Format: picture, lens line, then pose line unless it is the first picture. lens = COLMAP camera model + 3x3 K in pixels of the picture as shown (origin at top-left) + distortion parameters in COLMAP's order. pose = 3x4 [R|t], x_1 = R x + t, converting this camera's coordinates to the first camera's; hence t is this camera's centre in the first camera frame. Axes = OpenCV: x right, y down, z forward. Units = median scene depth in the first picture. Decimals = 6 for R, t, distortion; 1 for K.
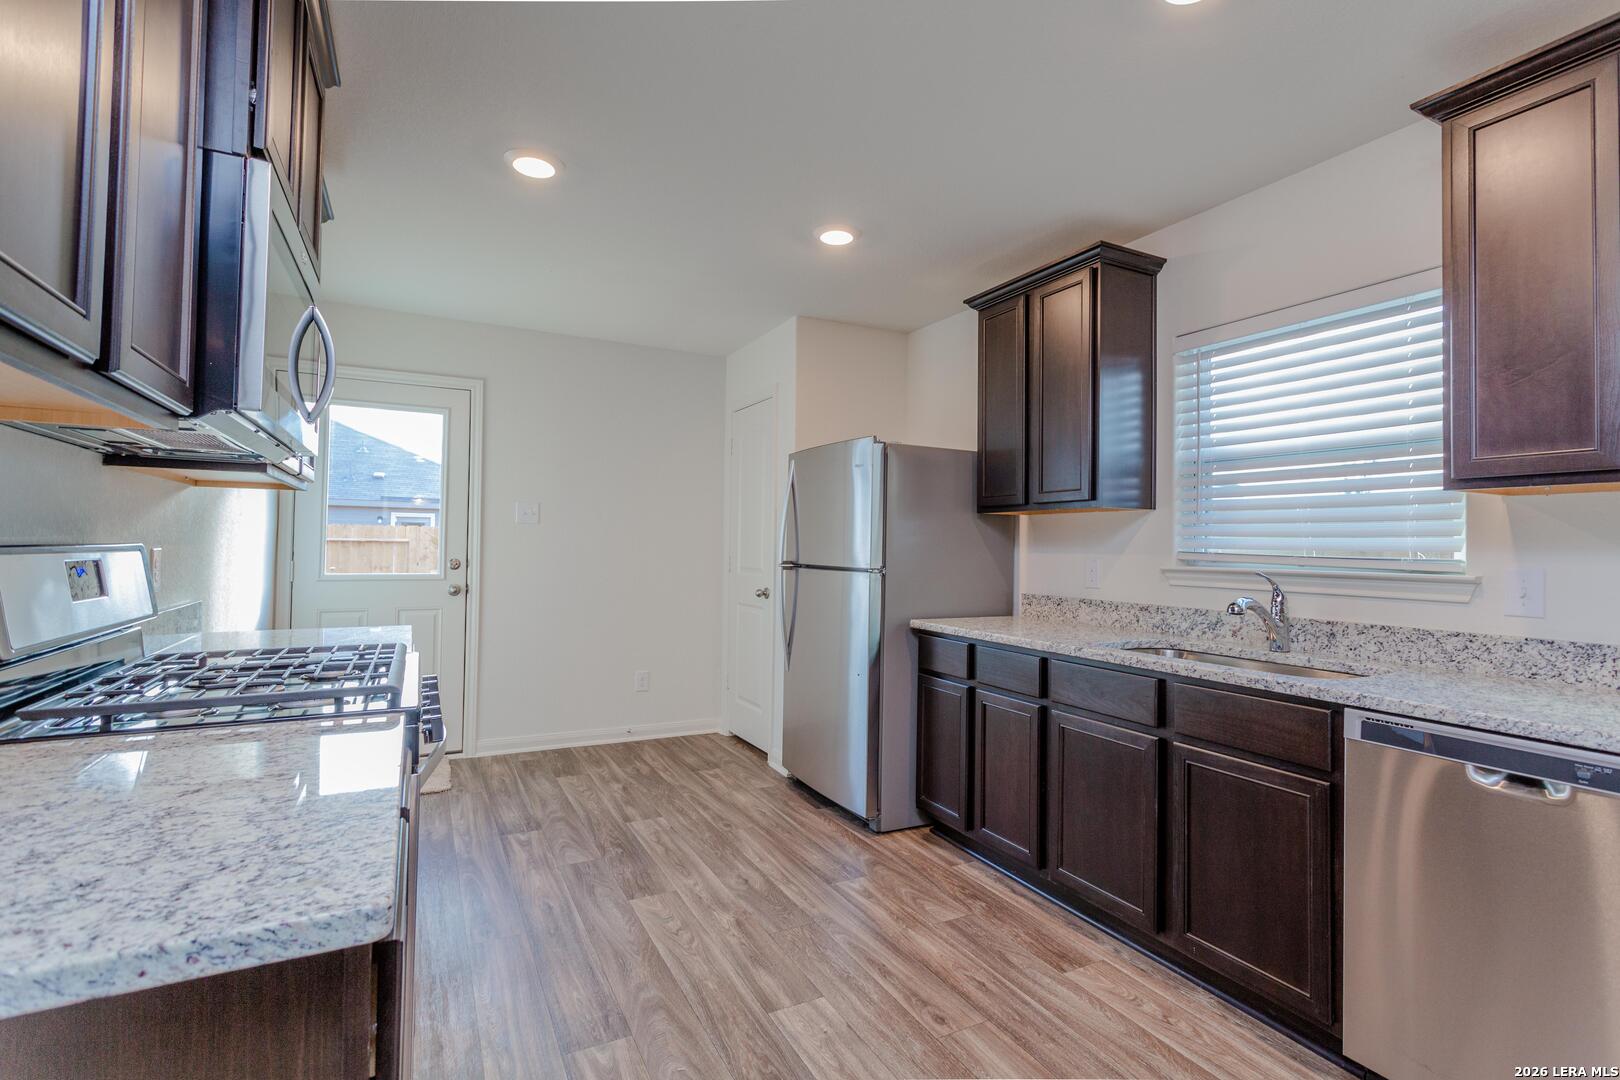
lens RADIAL K [[757.6, 0, 810.0], [0, 757.6, 540.0], [0, 0, 1]] dist [-0.000182, 0.000266]
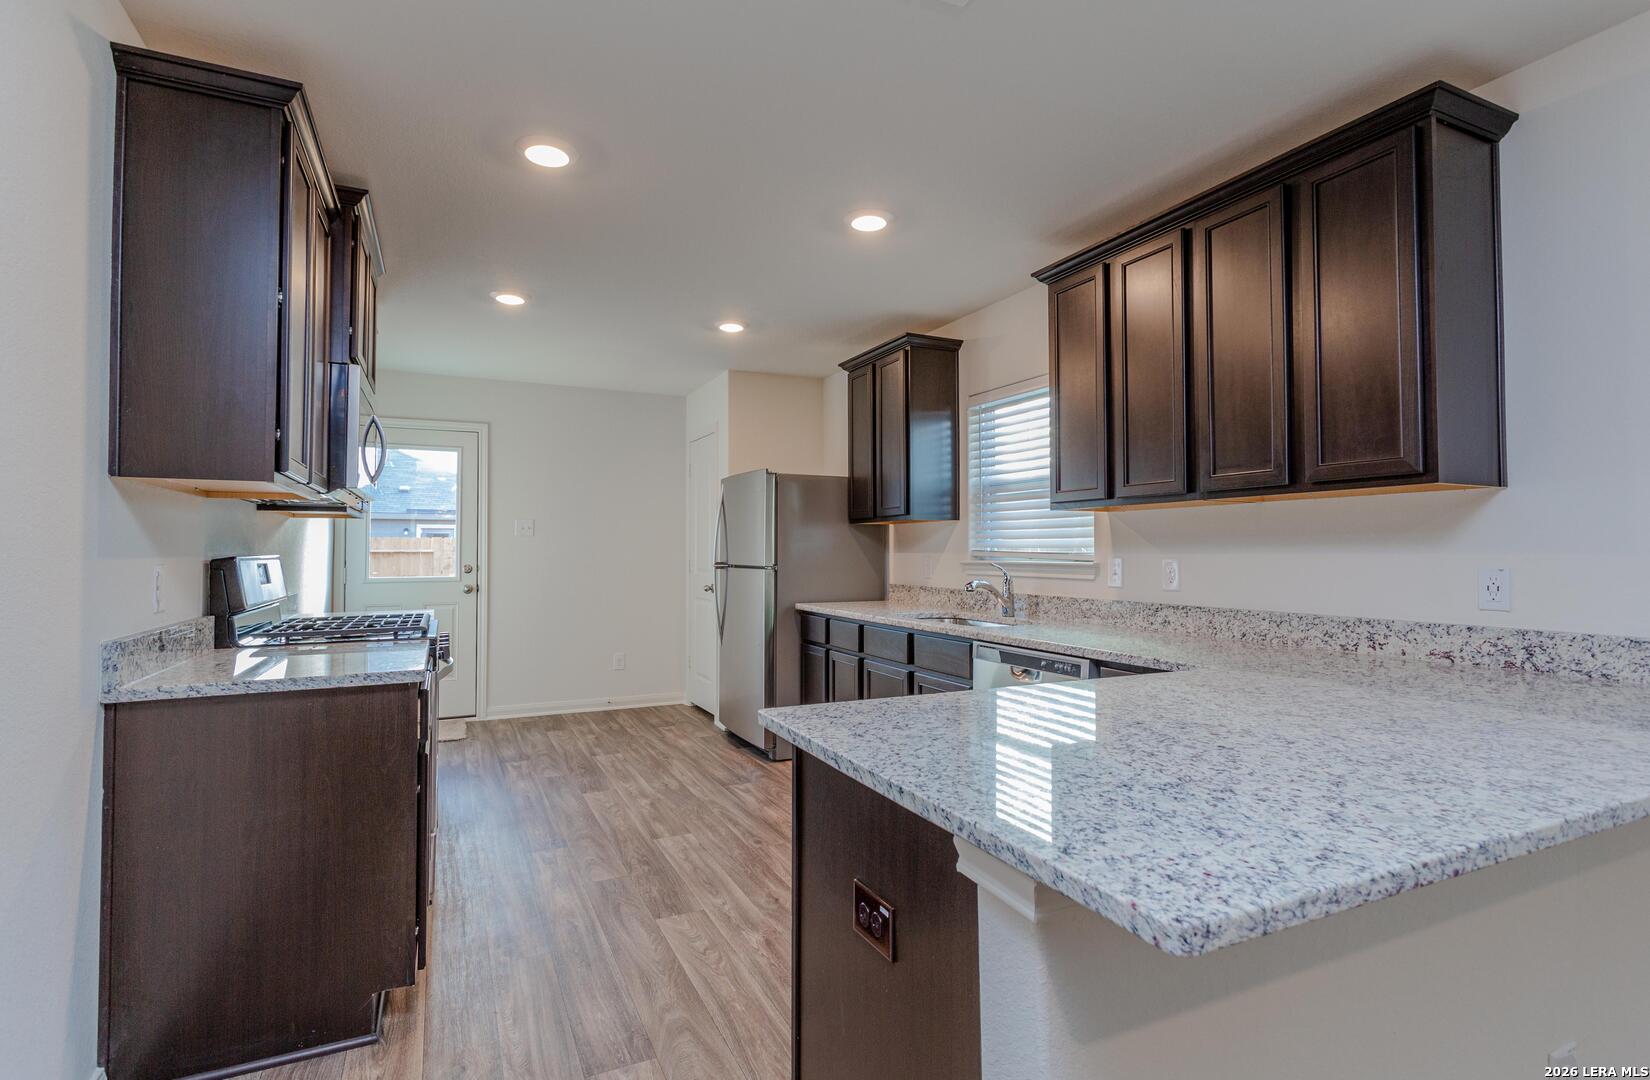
lens RADIAL K [[803.7, 0, 808.5], [0, 803.7, 538.8], [0, 0, 1]] dist [0.049522, -0.000010]
pose [[0.998576, -0.015358, -0.051081, 0.182613], [0.014999, 0.999860, -0.007409, 0.000370], [0.051187, 0.006632, 0.998667, -0.350154]]
